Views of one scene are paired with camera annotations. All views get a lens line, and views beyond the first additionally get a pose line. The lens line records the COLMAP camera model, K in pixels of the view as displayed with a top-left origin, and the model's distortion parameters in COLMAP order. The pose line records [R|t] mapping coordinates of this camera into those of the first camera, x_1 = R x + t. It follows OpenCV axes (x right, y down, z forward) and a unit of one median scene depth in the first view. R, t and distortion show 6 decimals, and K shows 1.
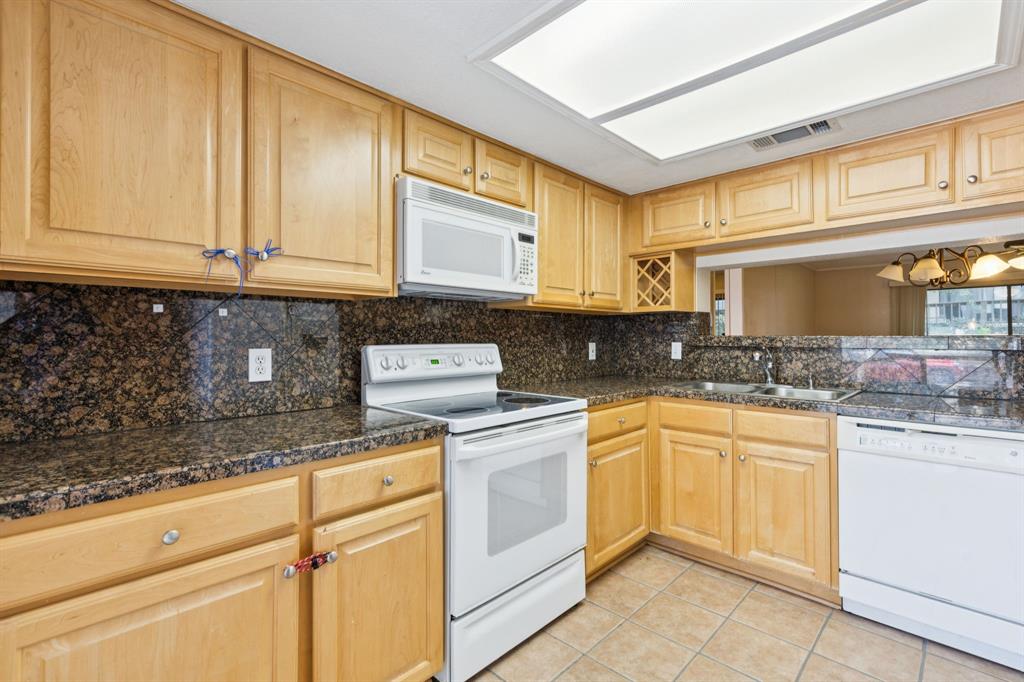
lens RADIAL K [[465.2, 0, 515.1], [0, 465.2, 339.1], [0, 0, 1]] dist [0.009682, -0.000057]
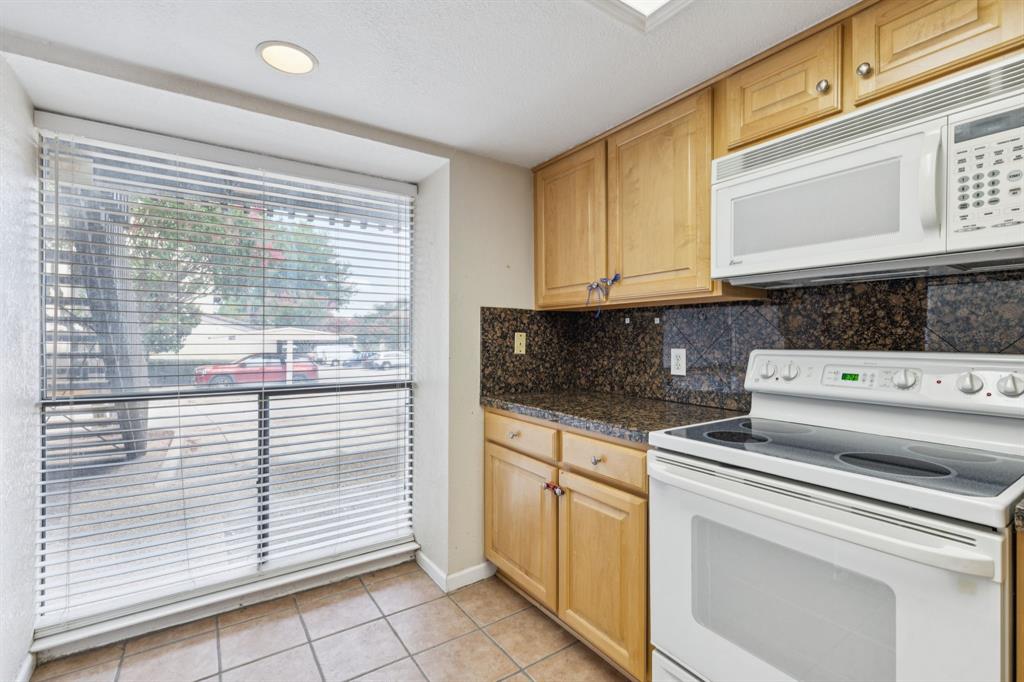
lens RADIAL K [[465.2, 0, 515.1], [0, 465.2, 339.1], [0, 0, 1]] dist [0.009682, -0.000057]
pose [[-0.207572, 0.005796, -0.978203, 0.653921], [-0.003973, 0.999969, 0.006768, -0.009662], [0.978212, 0.005291, -0.207543, 0.731480]]
